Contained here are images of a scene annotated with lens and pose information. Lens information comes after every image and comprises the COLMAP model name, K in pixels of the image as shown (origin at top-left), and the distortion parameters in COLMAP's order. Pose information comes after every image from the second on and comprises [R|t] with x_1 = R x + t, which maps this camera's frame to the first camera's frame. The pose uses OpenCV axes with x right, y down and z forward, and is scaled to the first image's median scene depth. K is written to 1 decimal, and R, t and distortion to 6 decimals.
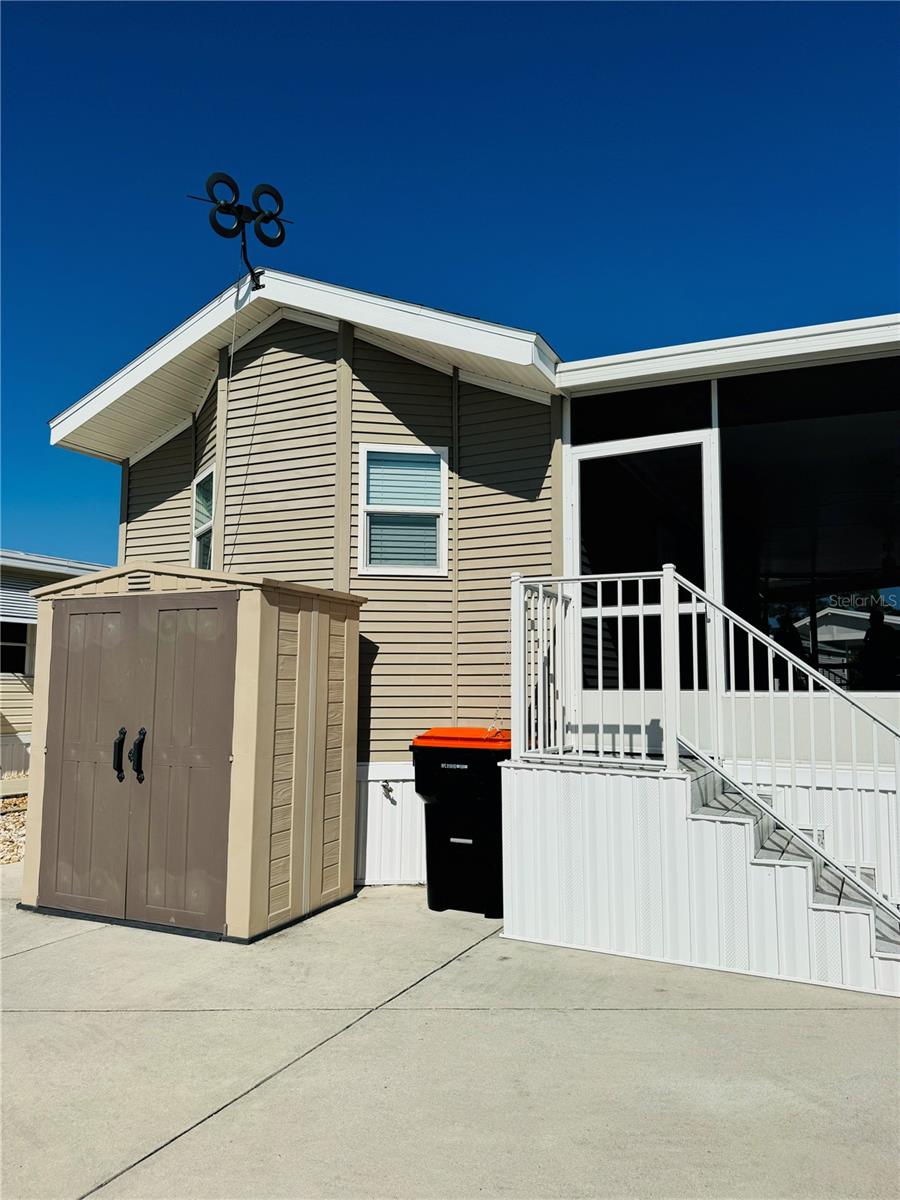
lens RADIAL K [[823.3, 0, 472.4], [0, 823.3, 605.5], [0, 0, 1]] dist [0.163945, -0.278492]
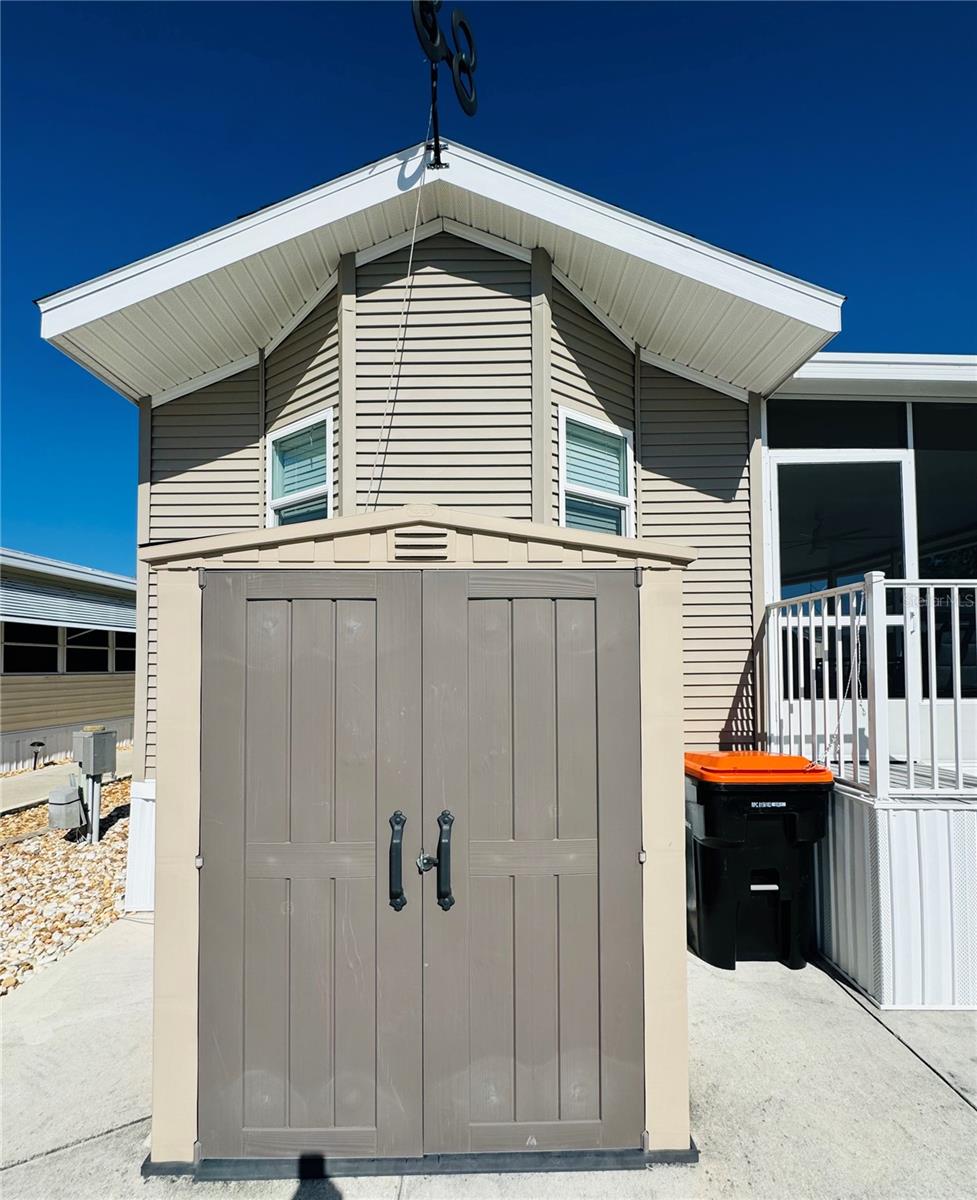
lens RADIAL K [[508.2, 0, 486.5], [0, 508.2, 649.7], [0, 0, 1]] dist [0.001192, 0.000331]
pose [[0.905175, 0.002166, 0.425033, -0.418736], [-0.031322, 0.997608, 0.061622, 0.015470], [-0.423883, -0.069091, 0.903078, 0.570962]]
